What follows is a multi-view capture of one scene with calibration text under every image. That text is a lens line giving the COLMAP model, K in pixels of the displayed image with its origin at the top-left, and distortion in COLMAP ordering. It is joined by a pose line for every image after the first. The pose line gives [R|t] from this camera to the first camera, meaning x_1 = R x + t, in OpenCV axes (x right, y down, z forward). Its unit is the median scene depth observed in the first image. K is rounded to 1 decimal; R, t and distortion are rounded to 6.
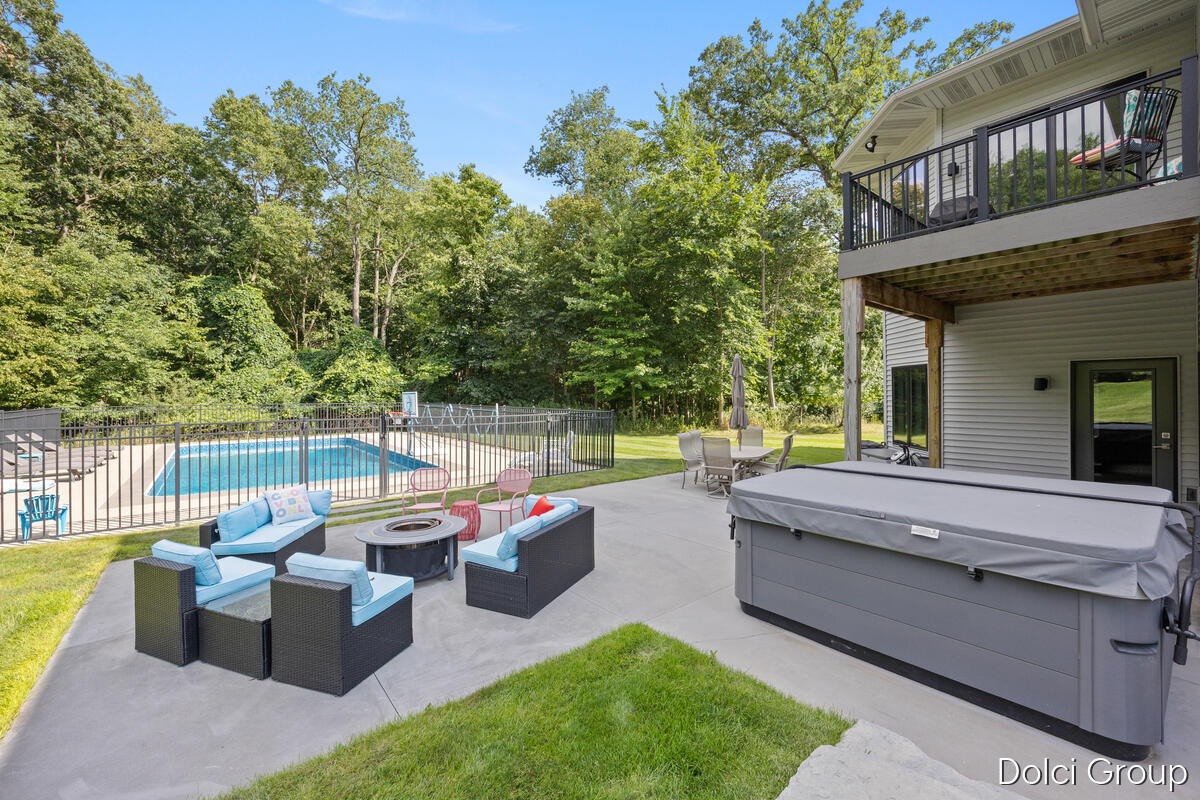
lens RADIAL K [[491.2, 0, 598.3], [0, 491.2, 396.3], [0, 0, 1]] dist [-0.000649, 0.000042]
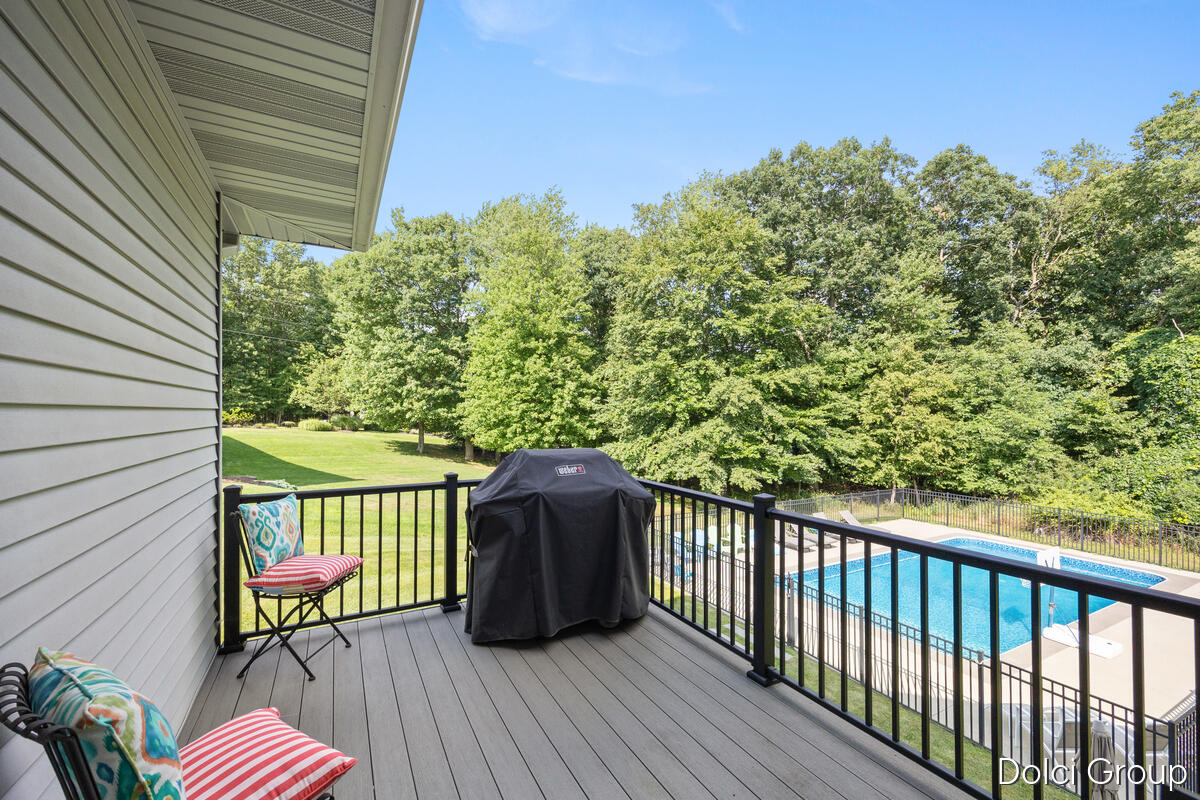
lens RADIAL K [[491.2, 0, 596.9], [0, 491.2, 404.7], [0, 0, 1]] dist [-0.000649, 0.000042]
pose [[-0.193845, -0.008211, -0.980998, 0.238247], [-0.000755, 0.999966, -0.008220, -0.114727], [0.981032, -0.000853, -0.193845, 0.239538]]
